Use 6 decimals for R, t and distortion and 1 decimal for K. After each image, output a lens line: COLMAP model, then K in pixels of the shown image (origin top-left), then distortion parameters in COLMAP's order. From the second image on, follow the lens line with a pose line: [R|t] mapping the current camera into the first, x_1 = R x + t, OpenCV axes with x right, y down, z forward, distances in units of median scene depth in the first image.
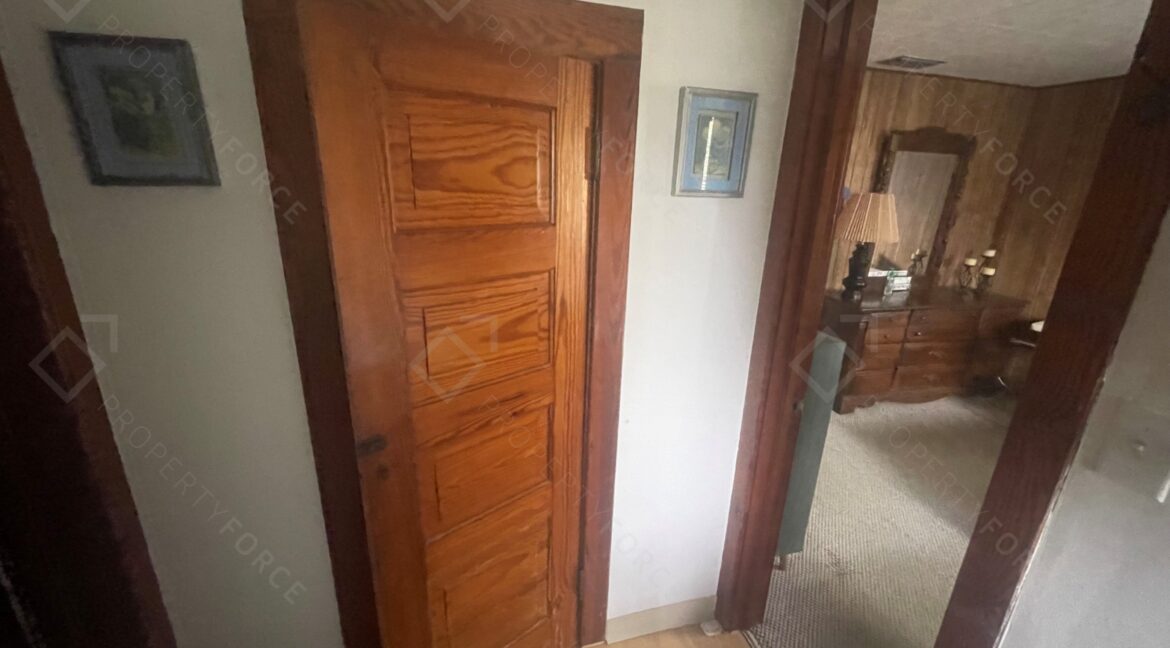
lens RADIAL K [[472.0, 0, 582.3], [0, 472.0, 331.7], [0, 0, 1]] dist [-0.002597, -0.000001]
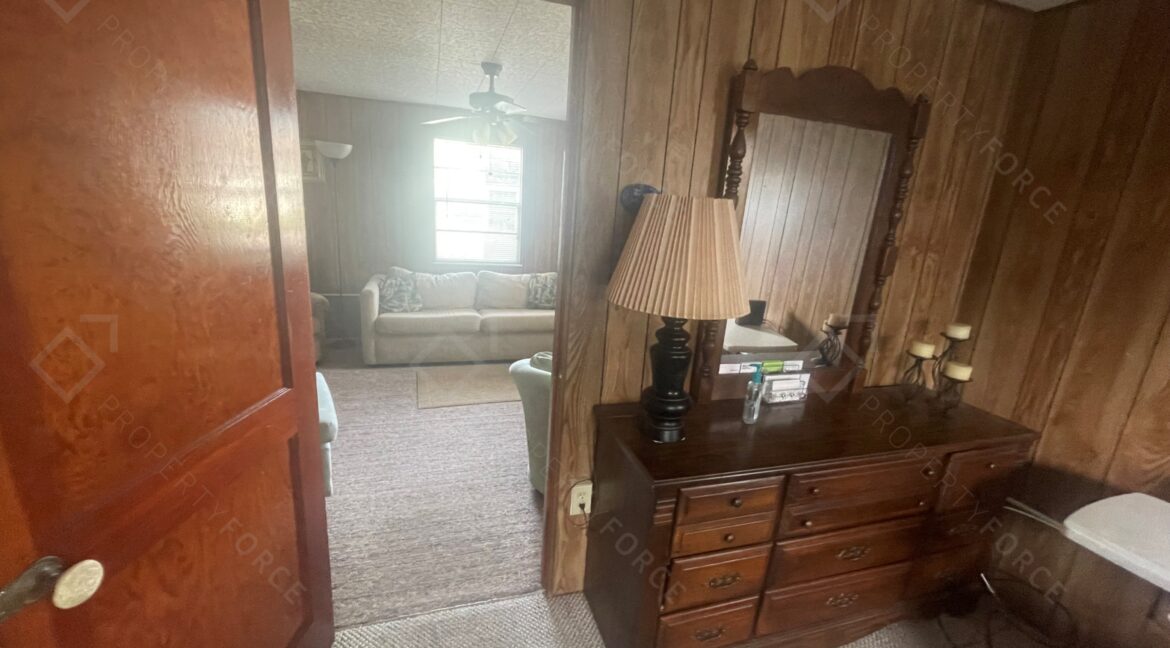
lens RADIAL K [[472.0, 0, 577.4], [0, 472.0, 328.1], [0, 0, 1]] dist [-0.002597, -0.000001]
pose [[0.998652, 0.029047, 0.043024, 0.435797], [-0.026591, 0.998044, -0.056579, -0.132998], [-0.044583, 0.055359, 0.997471, 0.515785]]
